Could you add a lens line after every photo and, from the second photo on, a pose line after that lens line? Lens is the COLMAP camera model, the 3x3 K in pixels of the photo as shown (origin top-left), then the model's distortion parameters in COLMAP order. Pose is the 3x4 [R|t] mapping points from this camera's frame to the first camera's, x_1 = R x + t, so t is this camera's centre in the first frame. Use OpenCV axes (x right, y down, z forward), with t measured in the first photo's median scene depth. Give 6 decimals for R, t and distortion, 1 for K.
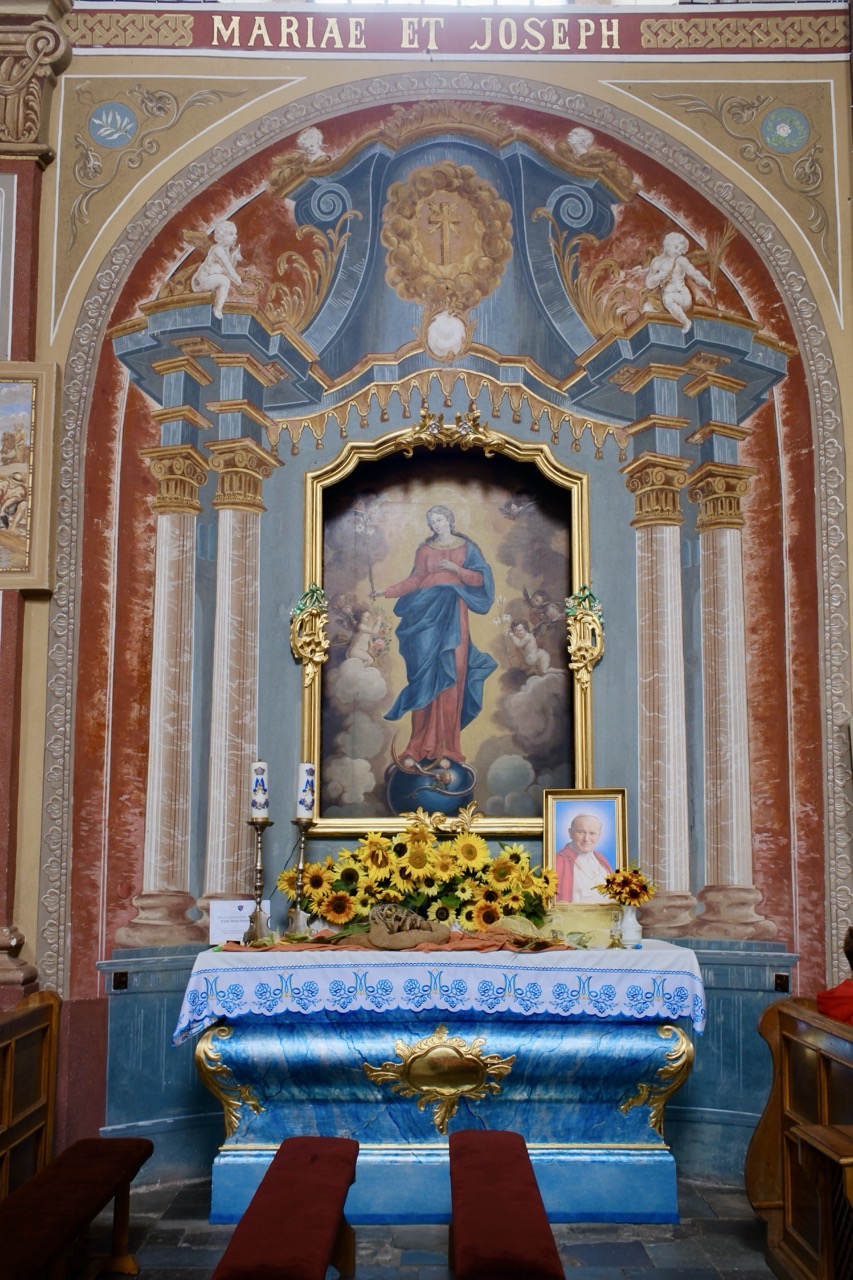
lens RADIAL K [[1502.2, 0, 427.9], [0, 1502.2, 647.7], [0, 0, 1]] dist [0.015087, 0.000000]
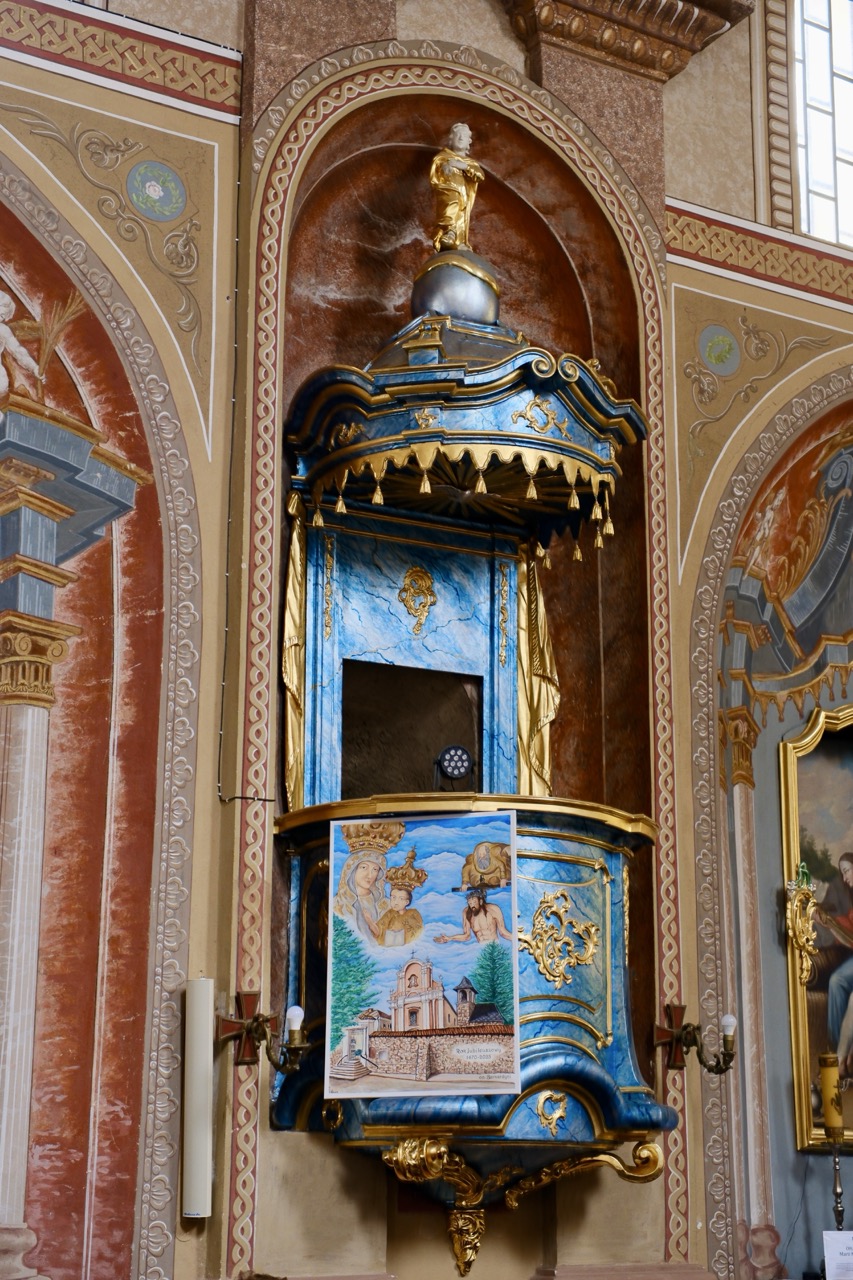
lens RADIAL K [[1971.9, 0, 424.4], [0, 1971.9, 651.0], [0, 0, 1]] dist [0.096557, 0.000000]
pose [[0.858904, 0.127008, 0.496139, -0.113138], [-0.066335, 0.988190, -0.138132, 0.012974], [-0.507823, 0.085731, 0.857185, 0.099682]]
